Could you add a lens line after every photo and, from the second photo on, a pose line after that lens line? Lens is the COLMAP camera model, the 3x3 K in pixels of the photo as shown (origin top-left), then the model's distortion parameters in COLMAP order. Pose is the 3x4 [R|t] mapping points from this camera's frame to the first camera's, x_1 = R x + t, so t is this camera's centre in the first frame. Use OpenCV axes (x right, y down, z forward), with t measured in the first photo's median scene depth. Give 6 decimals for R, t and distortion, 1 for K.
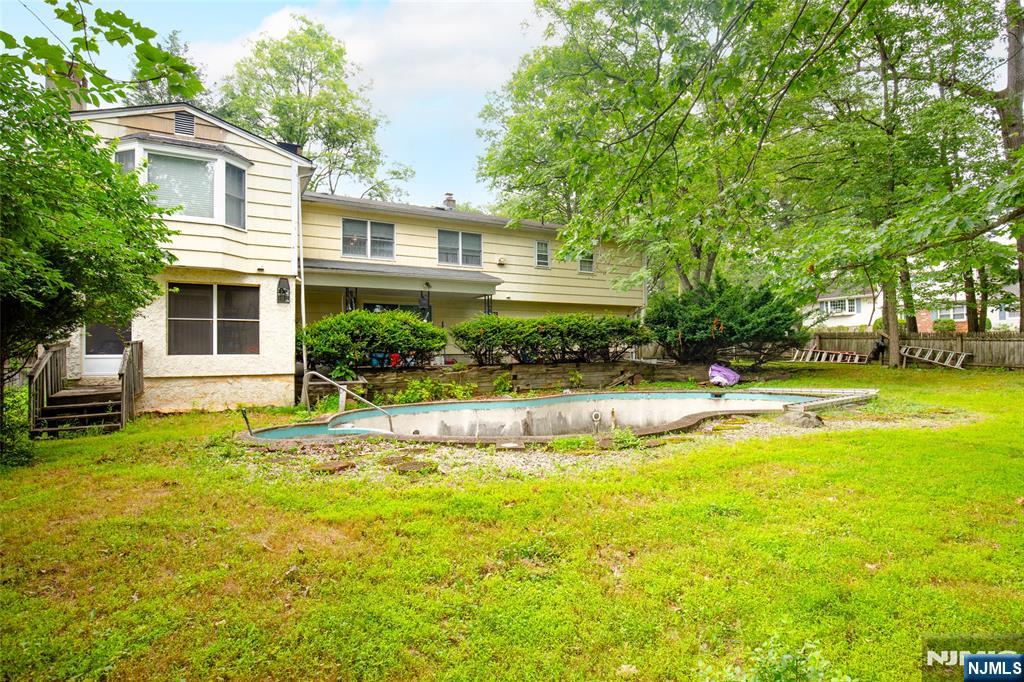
lens RADIAL K [[512.1, 0, 512.0], [0, 512.1, 341.0], [0, 0, 1]] dist [-0.019440, 0.000303]
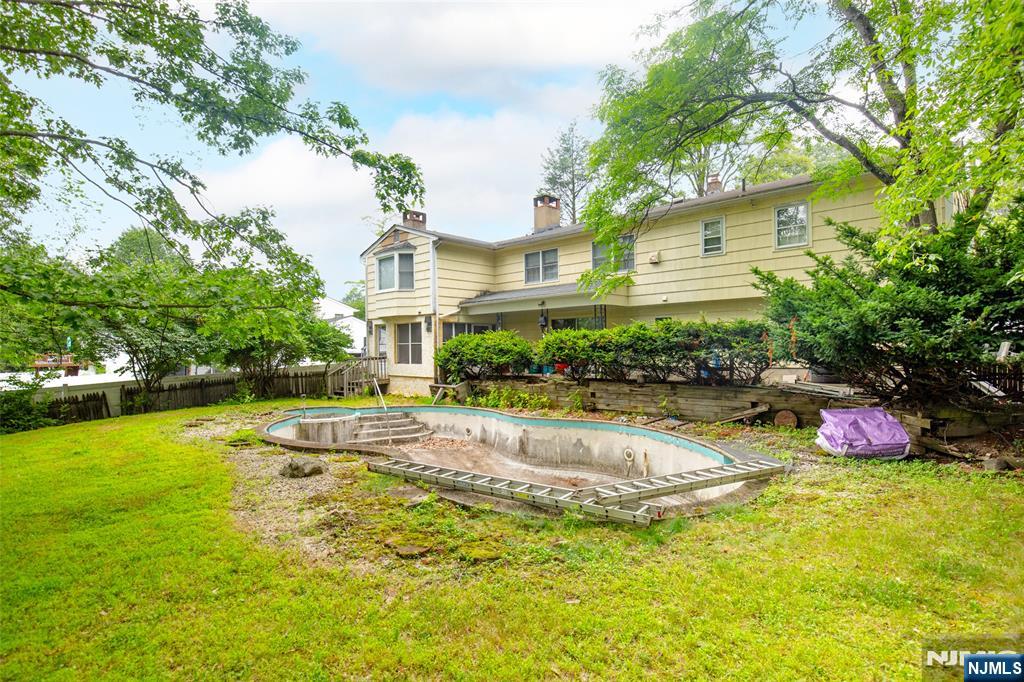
lens RADIAL K [[512.1, 0, 512.0], [0, 512.1, 341.0], [0, 0, 1]] dist [-0.019440, 0.000303]
pose [[0.284560, -0.005094, -0.958645, 0.876974], [0.031139, 0.999507, 0.003932, -0.035456], [0.958152, -0.030970, 0.284579, 0.622343]]
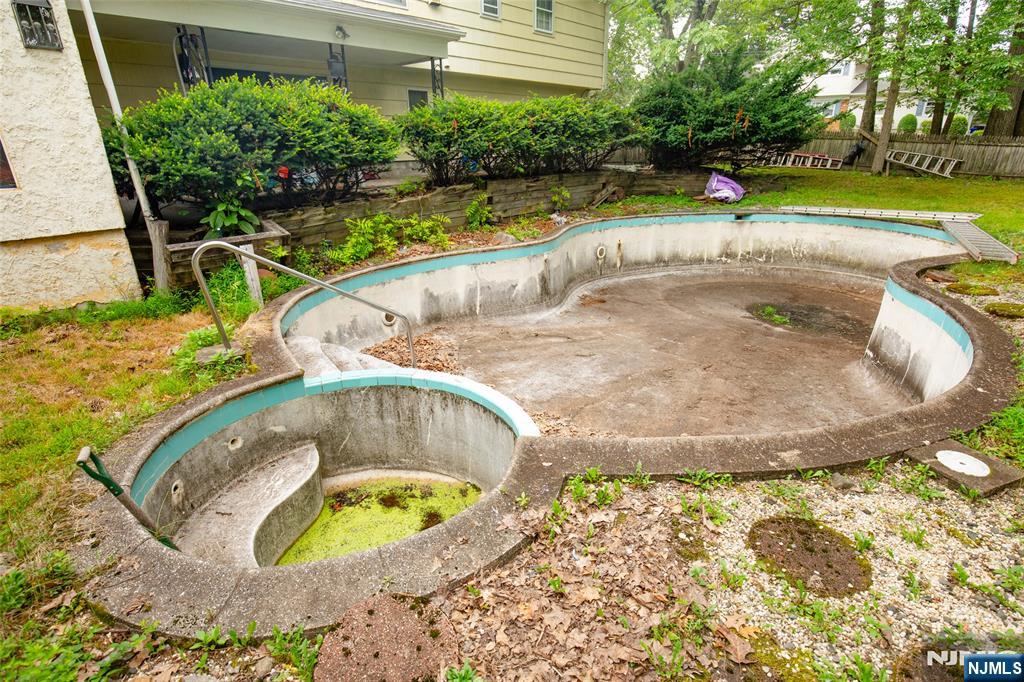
lens RADIAL K [[512.1, 0, 512.0], [0, 512.1, 341.0], [0, 0, 1]] dist [-0.019440, 0.000303]
pose [[0.945639, -0.116885, 0.303489, -0.195859], [-0.007612, 0.924972, 0.379959, -0.012803], [-0.325130, -0.361614, 0.873800, 0.361387]]
